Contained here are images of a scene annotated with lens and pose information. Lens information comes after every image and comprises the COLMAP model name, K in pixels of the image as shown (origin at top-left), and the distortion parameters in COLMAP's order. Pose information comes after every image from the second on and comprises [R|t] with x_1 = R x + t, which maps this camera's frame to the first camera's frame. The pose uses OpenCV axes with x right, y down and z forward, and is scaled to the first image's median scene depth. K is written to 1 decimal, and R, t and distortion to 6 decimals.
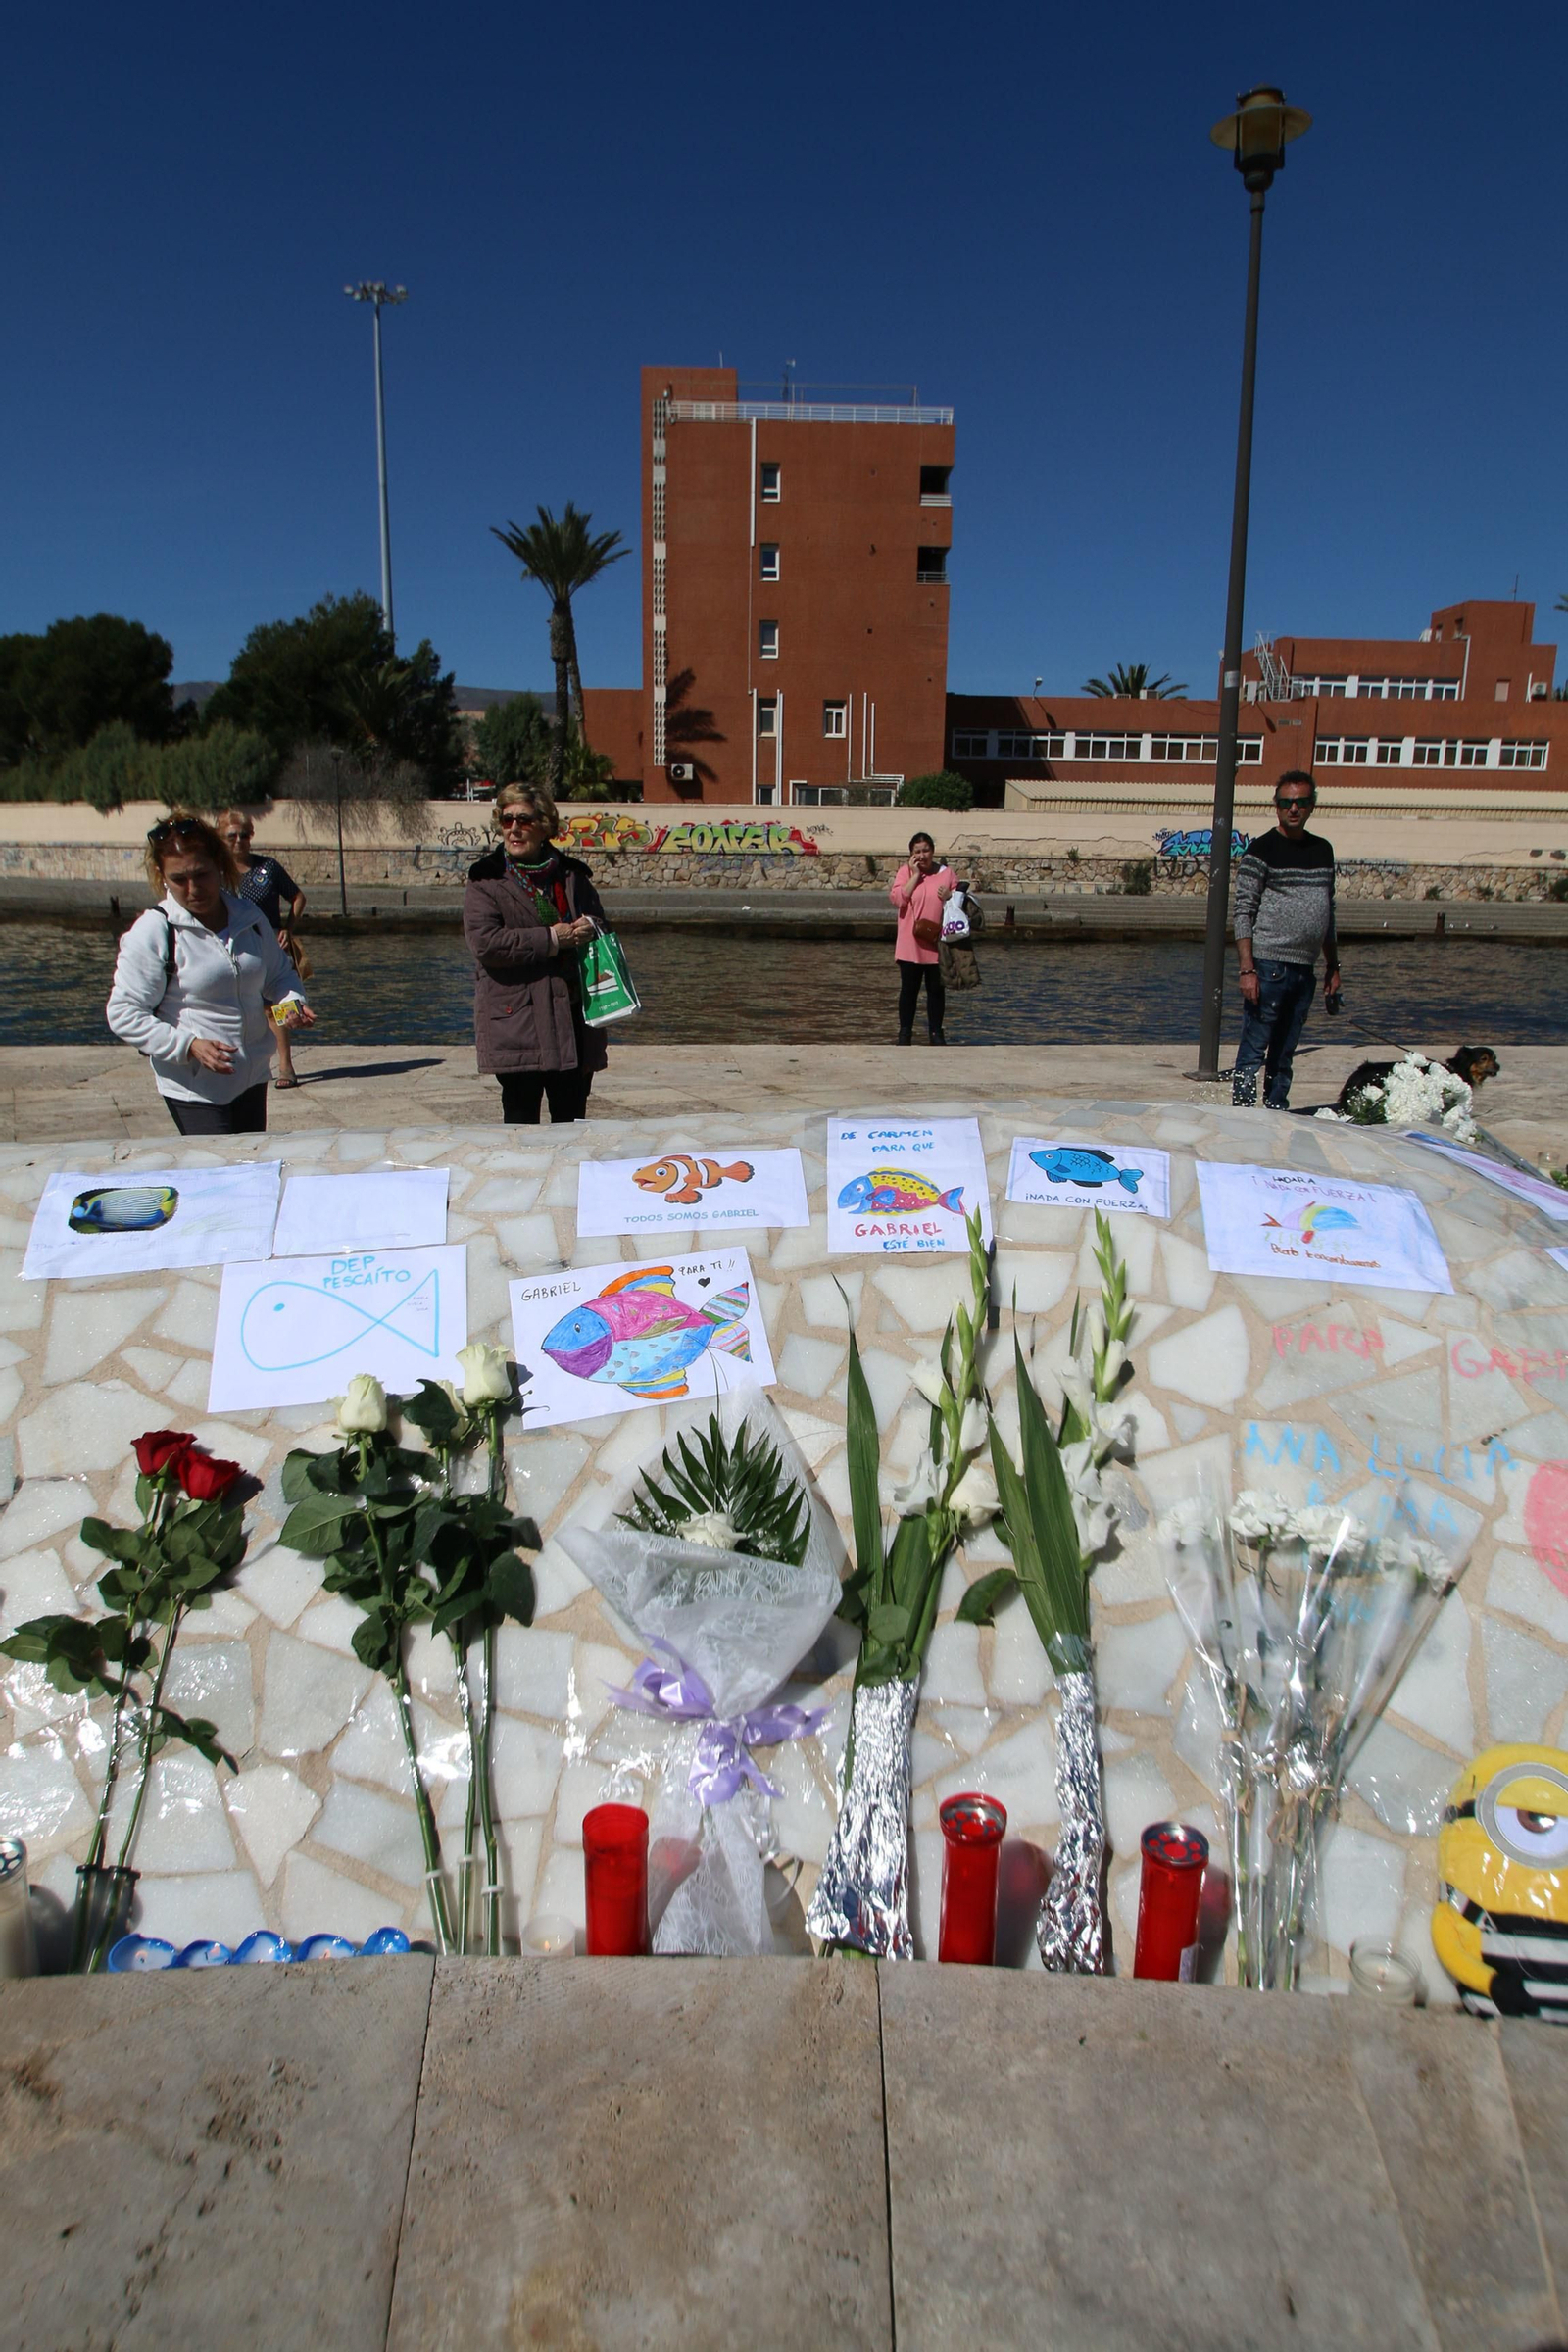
lens RADIAL K [[1432.1, 0, 826.4], [0, 1432.1, 1150.1], [0, 0, 1]] dist [-0.016392, -0.004049]
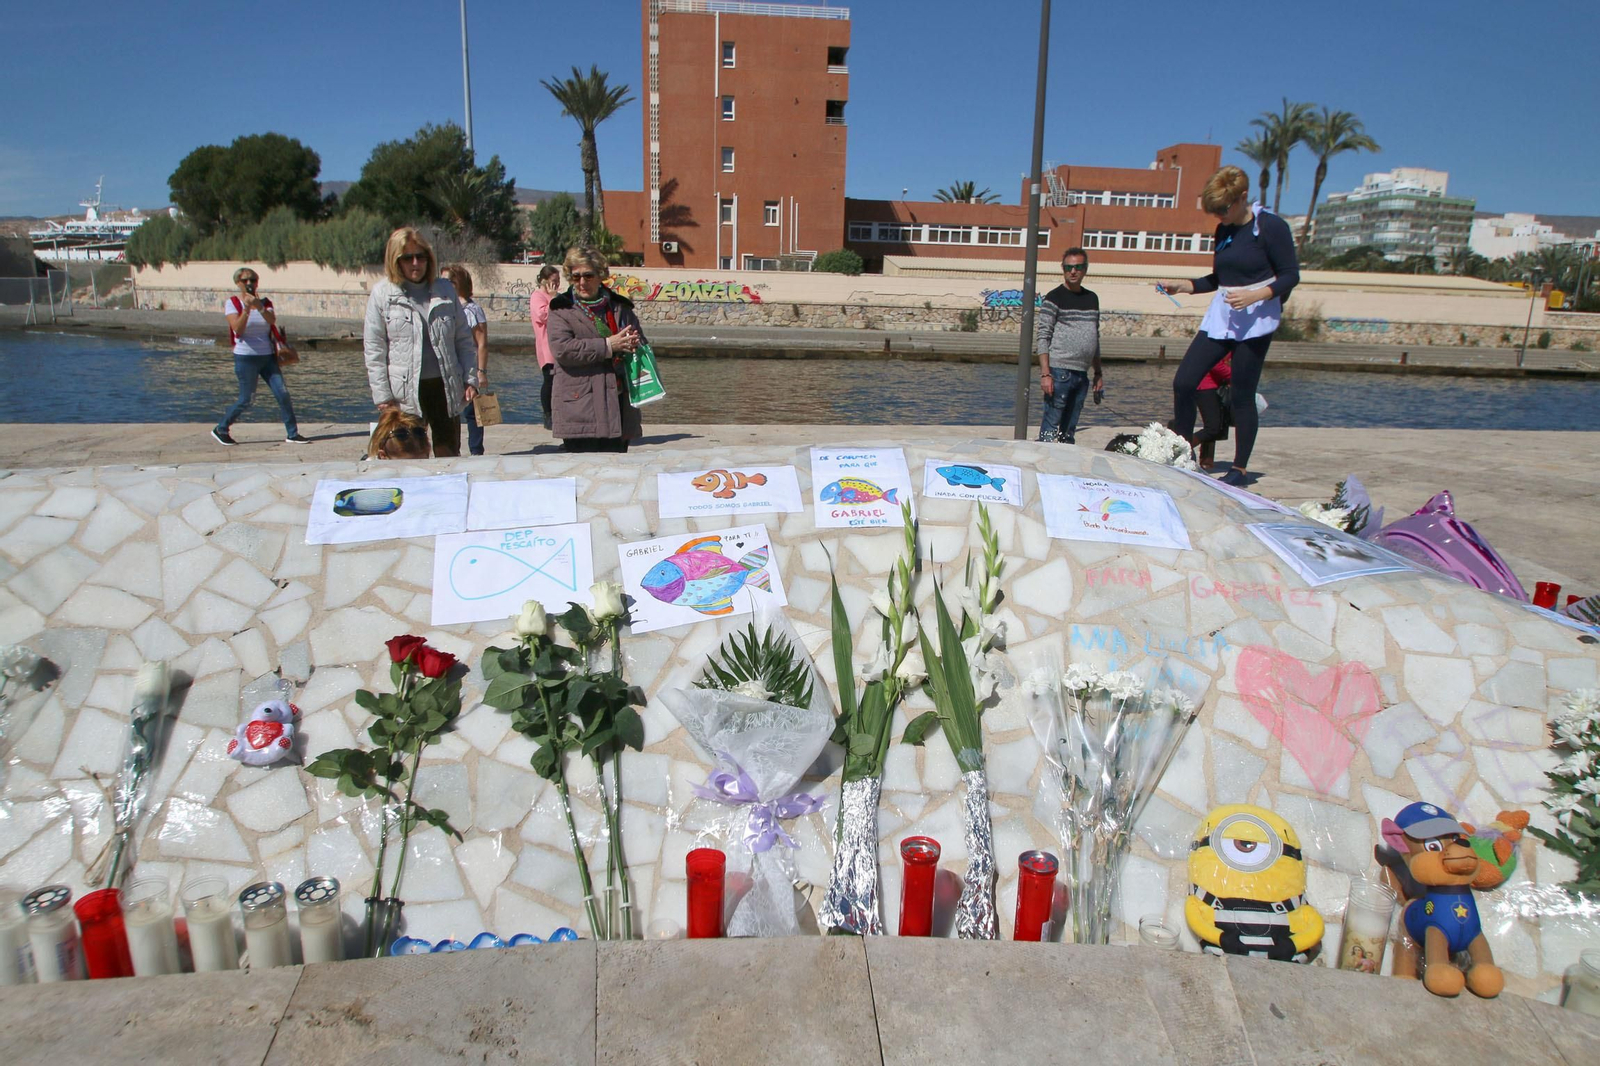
lens RADIAL K [[974.2, 0, 800.0], [0, 974.2, 533.0], [0, 0, 1]] dist [-0.016392, -0.004049]
pose [[0.998052, -0.002323, 0.062341, -0.090592], [0.001352, 0.999877, 0.015614, 0.064399], [-0.062369, -0.015499, 0.997933, -0.106525]]
